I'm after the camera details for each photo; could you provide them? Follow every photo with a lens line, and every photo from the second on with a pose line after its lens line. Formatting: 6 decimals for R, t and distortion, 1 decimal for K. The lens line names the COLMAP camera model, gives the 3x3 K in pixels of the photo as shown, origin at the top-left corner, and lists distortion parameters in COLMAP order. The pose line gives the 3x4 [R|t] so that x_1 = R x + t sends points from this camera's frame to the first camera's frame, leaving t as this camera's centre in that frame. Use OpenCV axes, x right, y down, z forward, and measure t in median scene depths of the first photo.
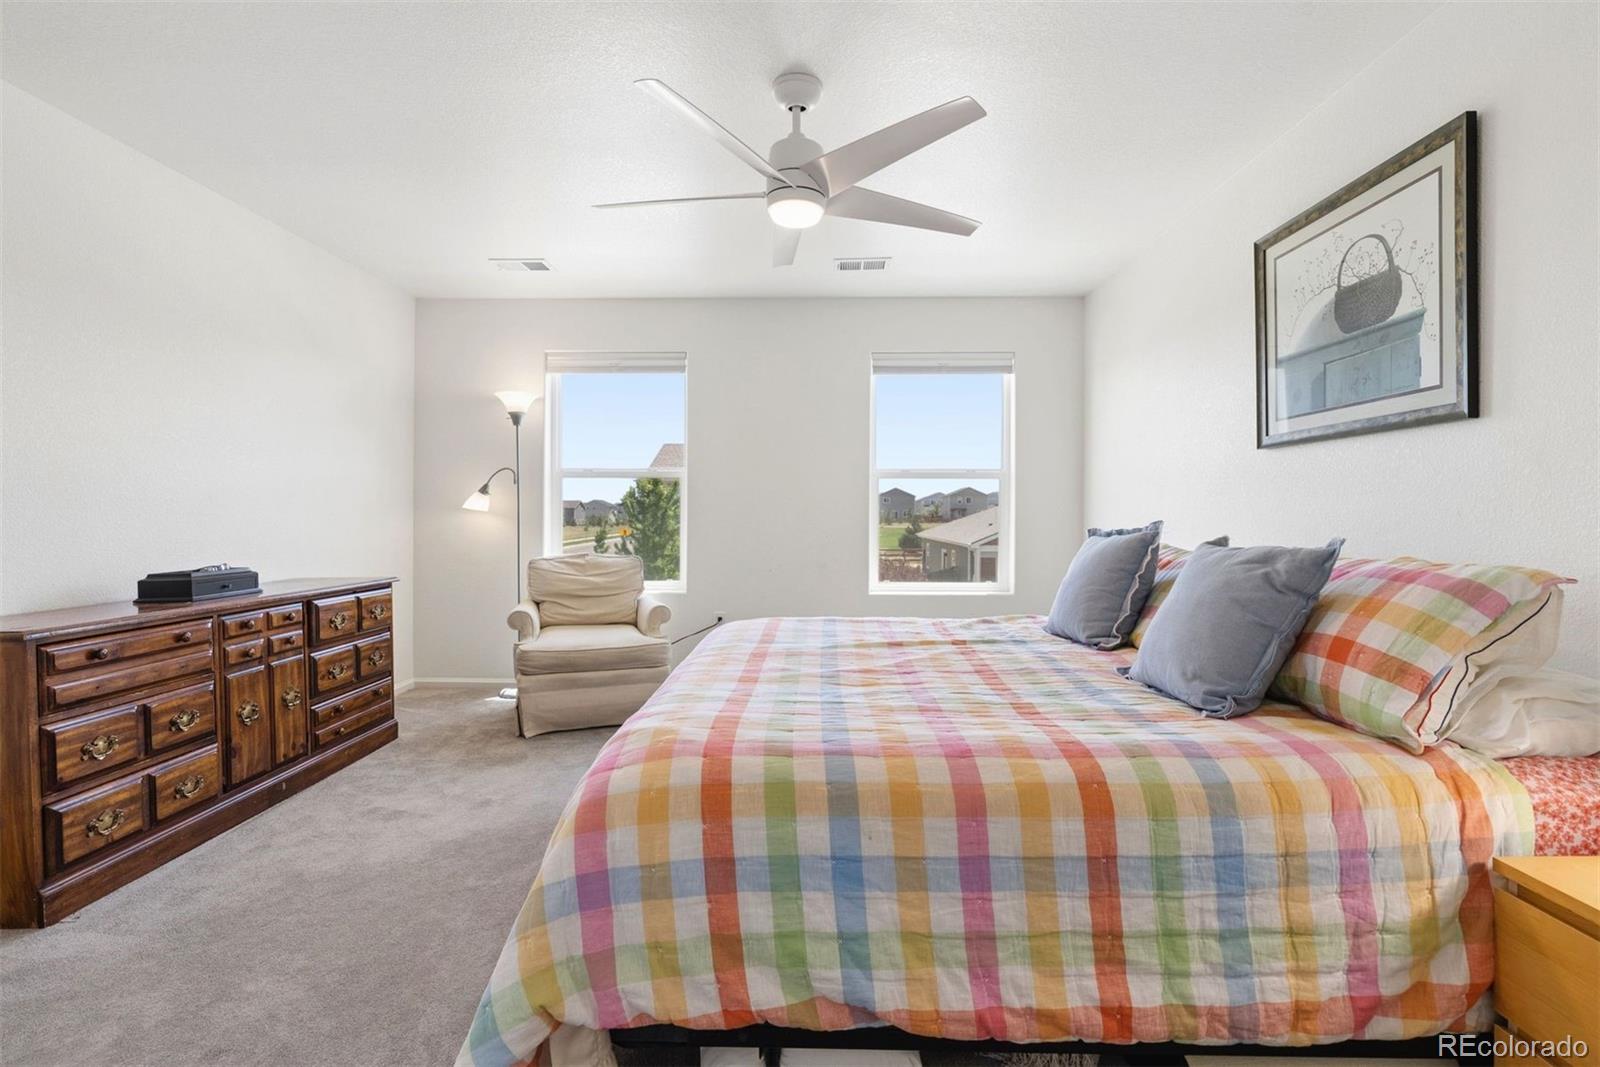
lens RADIAL K [[702.3, 0, 805.9], [0, 702.3, 532.0], [0, 0, 1]] dist [0.001200, -0.000896]
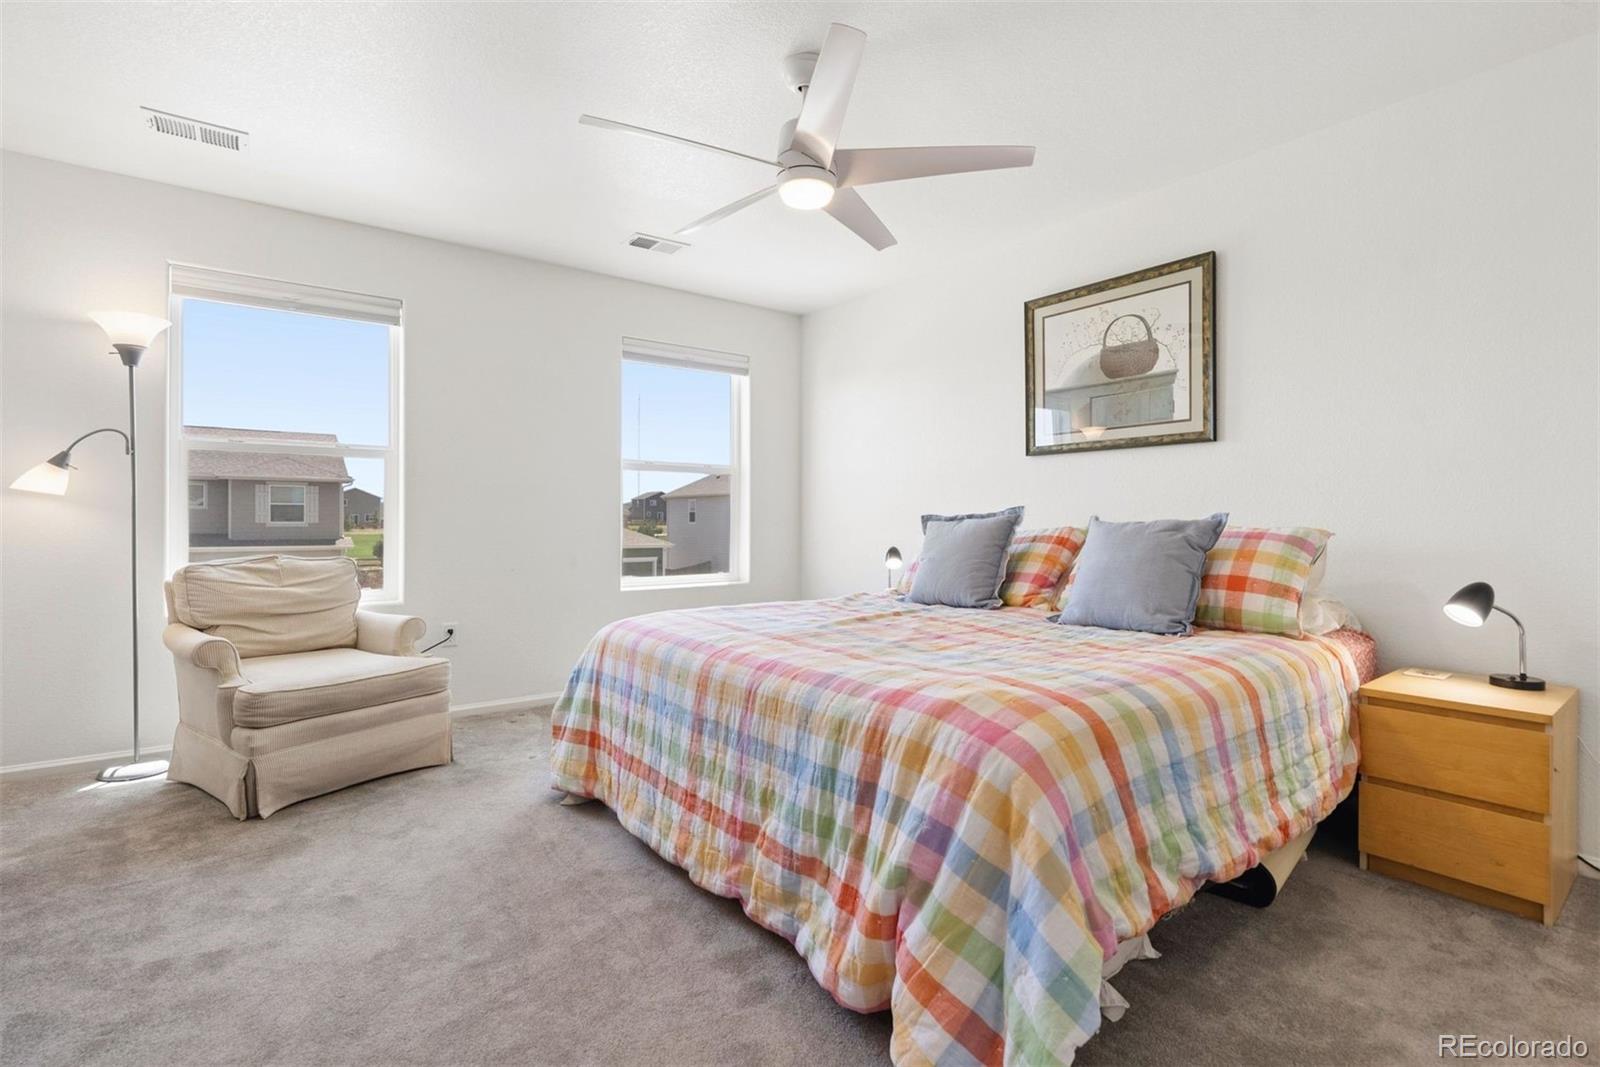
lens RADIAL K [[702.3, 0, 805.9], [0, 702.3, 532.0], [0, 0, 1]] dist [0.001200, -0.000896]
pose [[0.808565, -0.010299, 0.588317, -0.698455], [0.012715, 0.999919, 0.000029, 0.031644], [-0.588270, 0.007457, 0.808630, 0.226367]]
